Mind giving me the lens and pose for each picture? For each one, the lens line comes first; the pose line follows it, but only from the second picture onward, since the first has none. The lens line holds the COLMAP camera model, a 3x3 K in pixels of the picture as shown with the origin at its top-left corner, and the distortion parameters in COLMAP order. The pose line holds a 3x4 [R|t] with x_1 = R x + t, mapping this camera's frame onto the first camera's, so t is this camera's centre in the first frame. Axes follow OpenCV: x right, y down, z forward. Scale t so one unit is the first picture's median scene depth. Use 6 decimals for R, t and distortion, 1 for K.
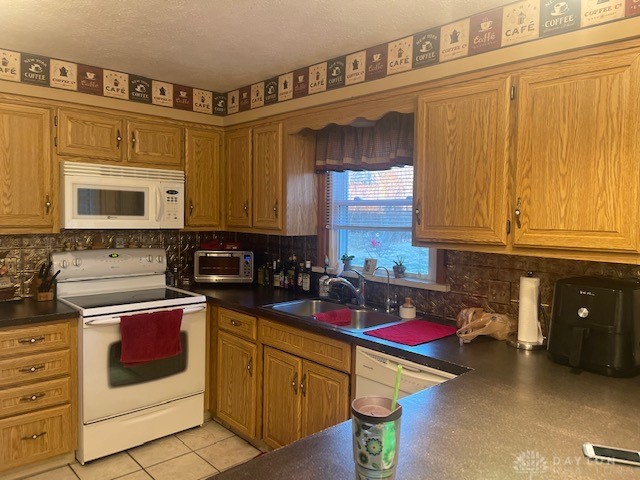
lens RADIAL K [[480.7, 0, 319.6], [0, 480.7, 238.2], [0, 0, 1]] dist [0.030251, -0.010937]
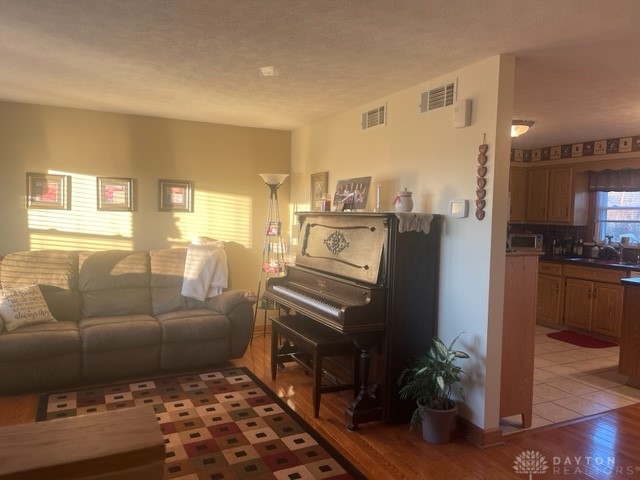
lens RADIAL K [[480.7, 0, 319.5], [0, 480.7, 240.9], [0, 0, 1]] dist [0.030251, -0.010937]
pose [[0.956625, 0.016123, -0.290874, -0.478652], [-0.015594, 0.999870, 0.004139, 0.065567], [0.290903, 0.000576, 0.956752, -1.170391]]
